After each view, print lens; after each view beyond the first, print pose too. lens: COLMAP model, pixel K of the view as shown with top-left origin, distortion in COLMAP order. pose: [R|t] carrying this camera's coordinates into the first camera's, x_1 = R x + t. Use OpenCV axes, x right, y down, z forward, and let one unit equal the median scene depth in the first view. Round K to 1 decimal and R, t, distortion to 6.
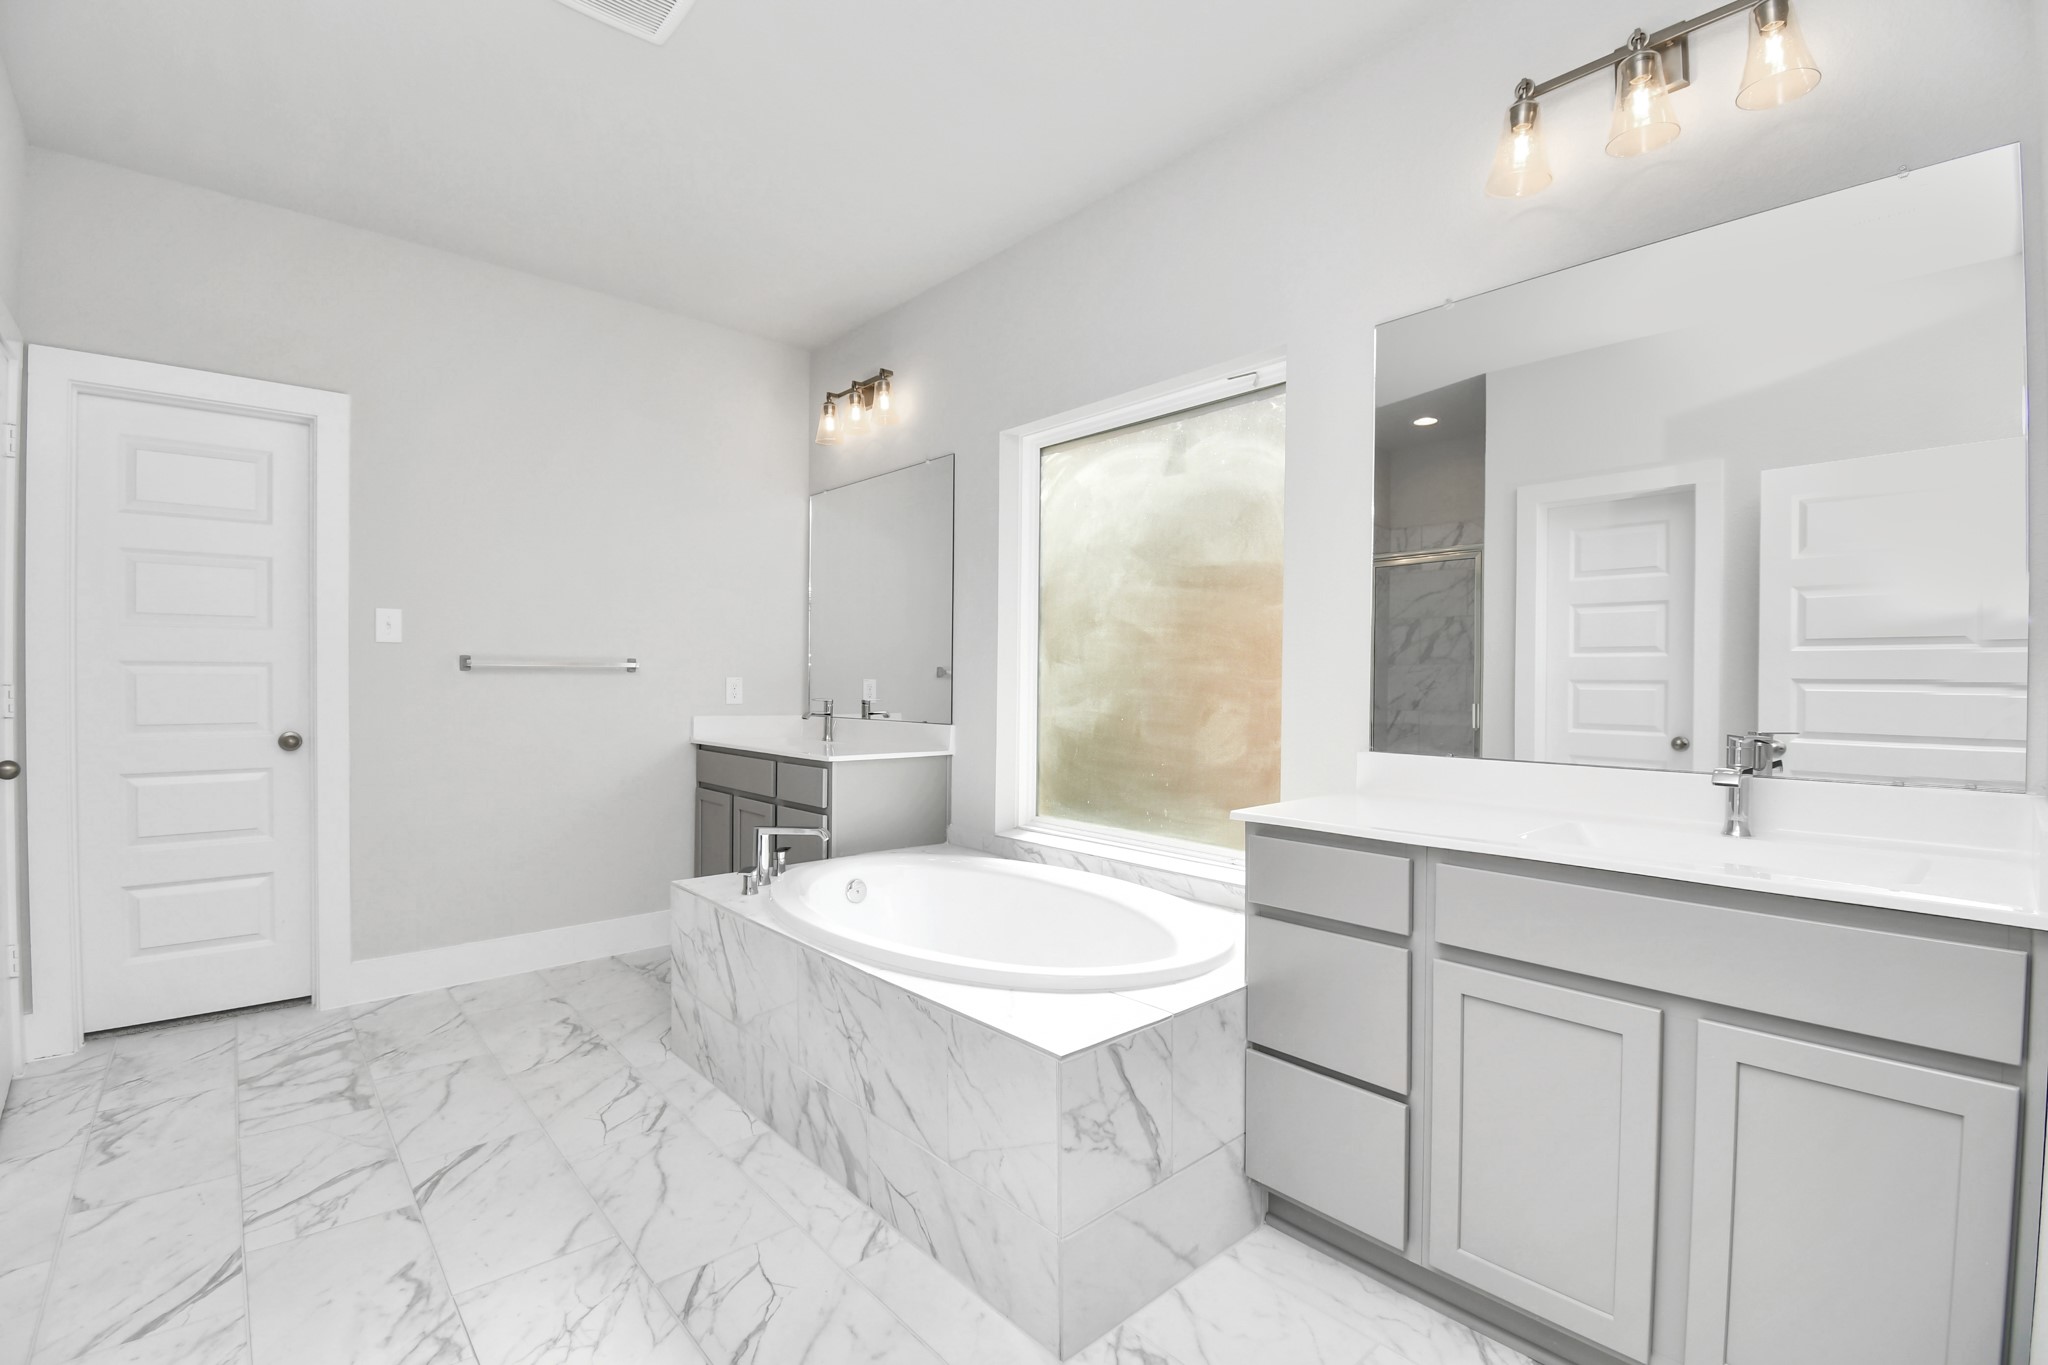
lens RADIAL K [[931.3, 0, 1022.8], [0, 931.3, 685.2], [0, 0, 1]] dist [0.001105, -0.011836]
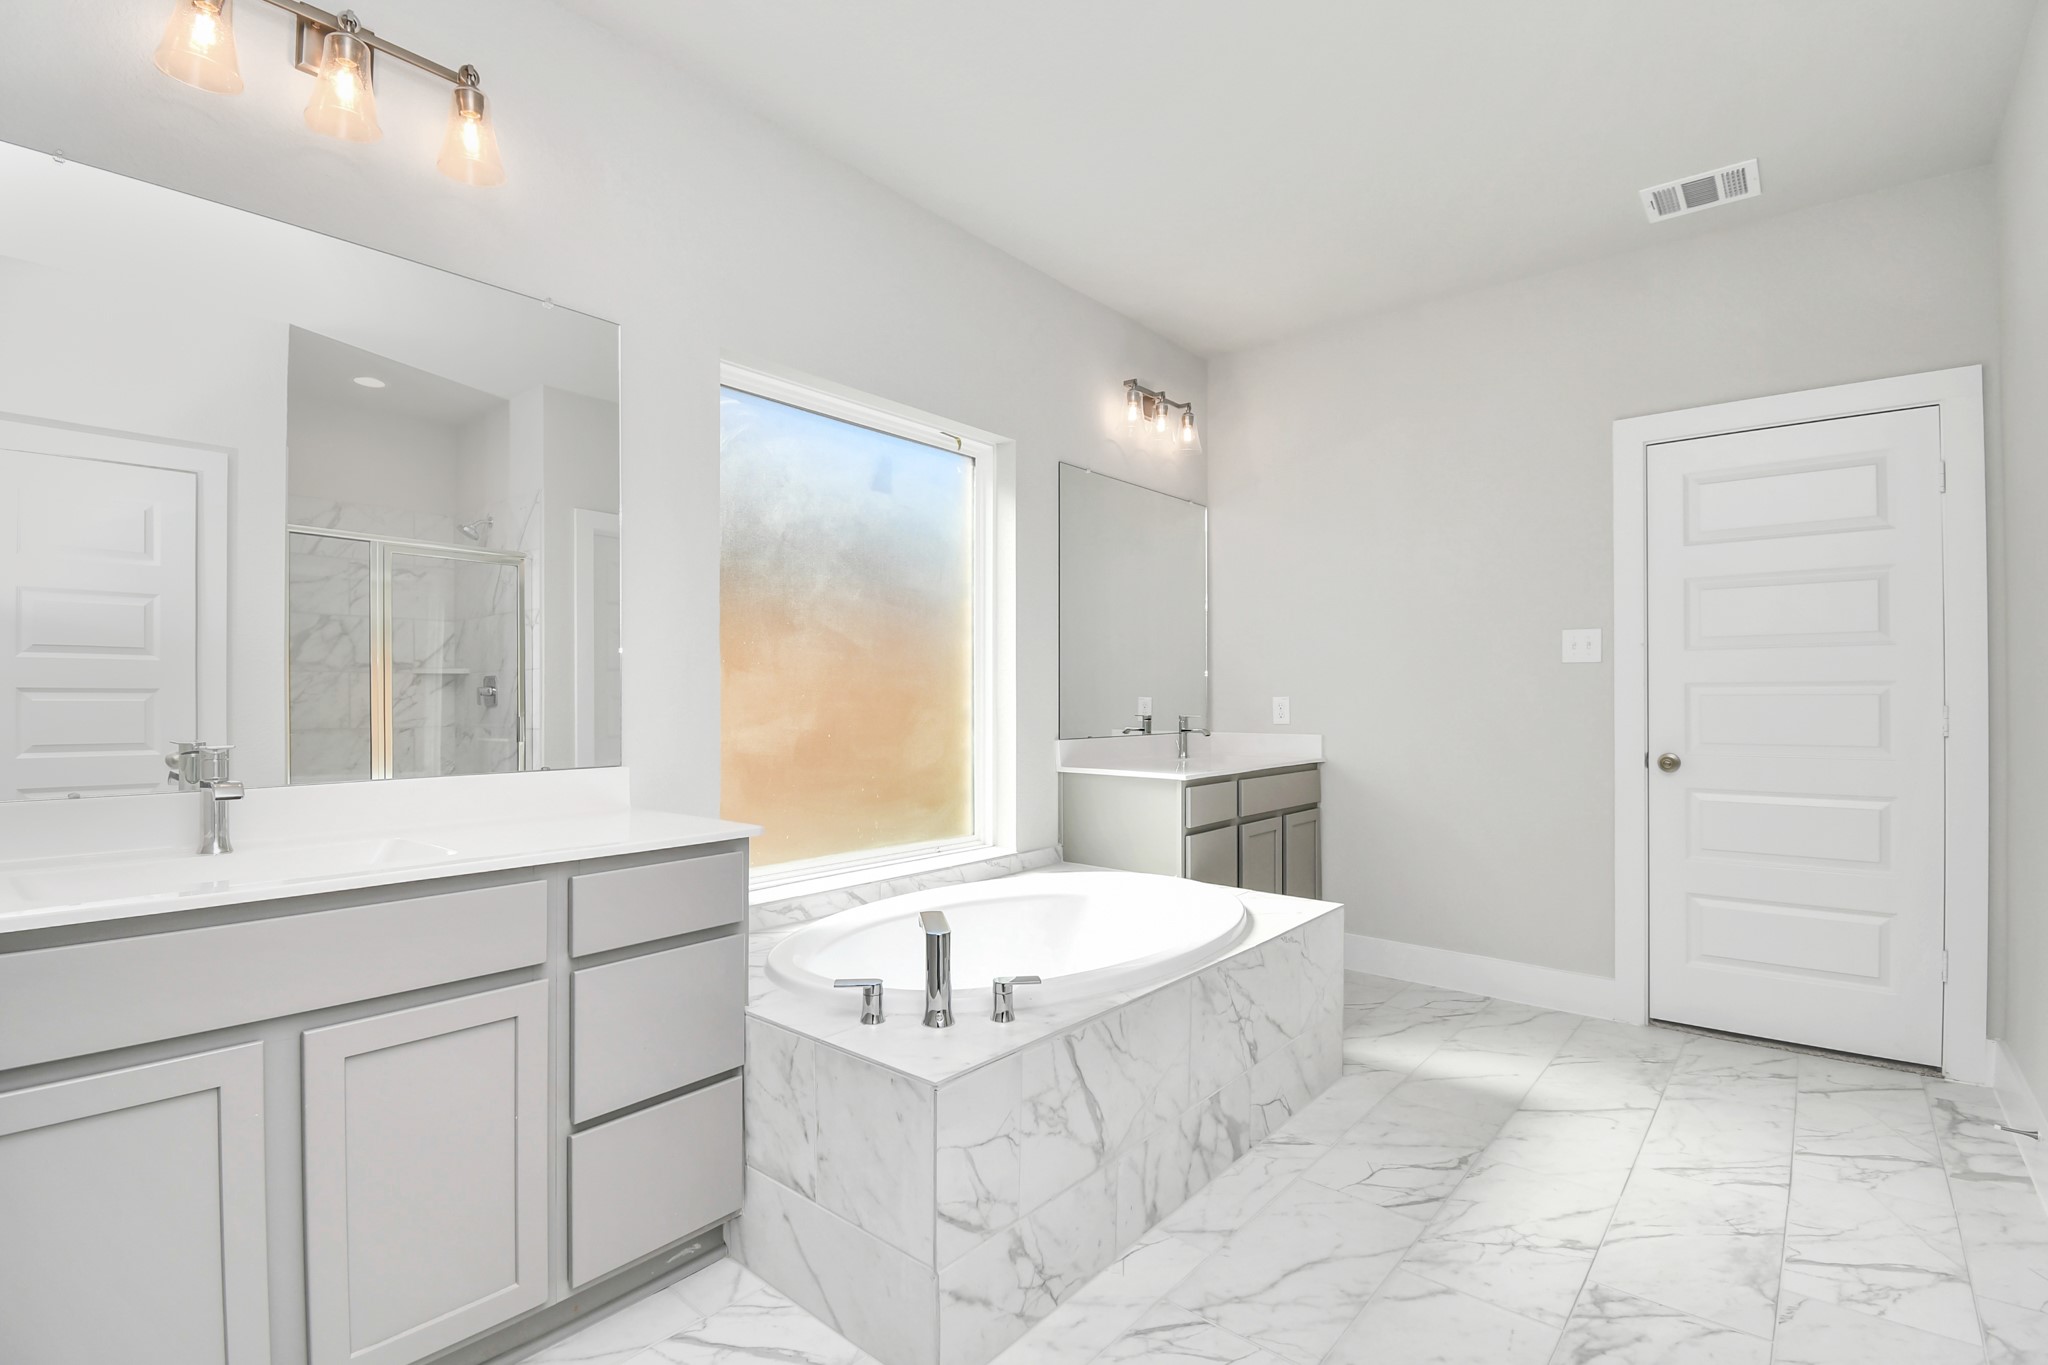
lens RADIAL K [[931.3, 0, 1024.6], [0, 931.3, 691.0], [0, 0, 1]] dist [0.001105, -0.011836]
pose [[-0.142505, -0.003910, 0.989786, -1.159717], [0.003987, 0.999982, 0.004524, -0.015947], [-0.989786, 0.004591, -0.142486, 1.314264]]
